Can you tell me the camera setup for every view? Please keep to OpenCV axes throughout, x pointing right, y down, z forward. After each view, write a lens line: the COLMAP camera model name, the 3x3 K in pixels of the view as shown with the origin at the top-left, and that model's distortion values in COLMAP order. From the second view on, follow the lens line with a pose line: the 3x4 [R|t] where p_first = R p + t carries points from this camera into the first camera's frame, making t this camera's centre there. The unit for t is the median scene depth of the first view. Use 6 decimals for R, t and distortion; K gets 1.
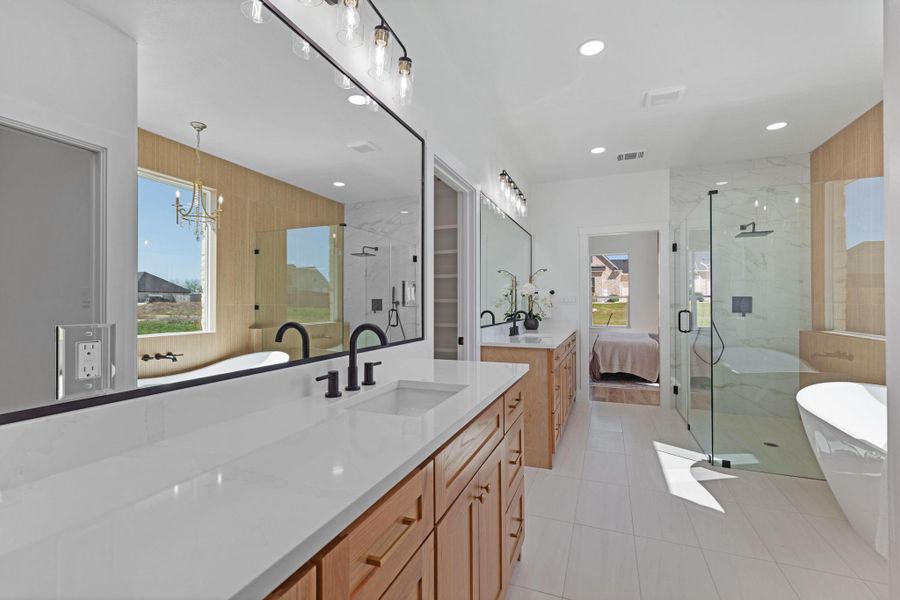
lens RADIAL K [[472.7, 0, 450.0], [0, 472.7, 300.0], [0, 0, 1]] dist [-0.000219, -0.000464]
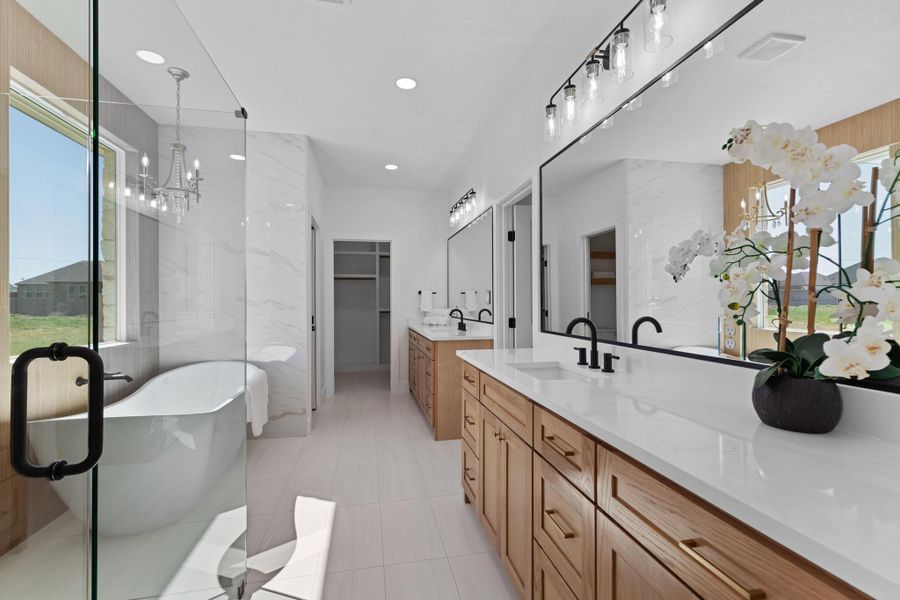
lens RADIAL K [[402.9, 0, 445.0], [0, 402.9, 301.2], [0, 0, 1]] dist [0.003465, 0.000352]
pose [[-0.870036, 0.007238, -0.492934, 0.647360], [0.011385, 0.999921, -0.005413, 0.016268], [0.492856, -0.010322, -0.870050, 1.740614]]
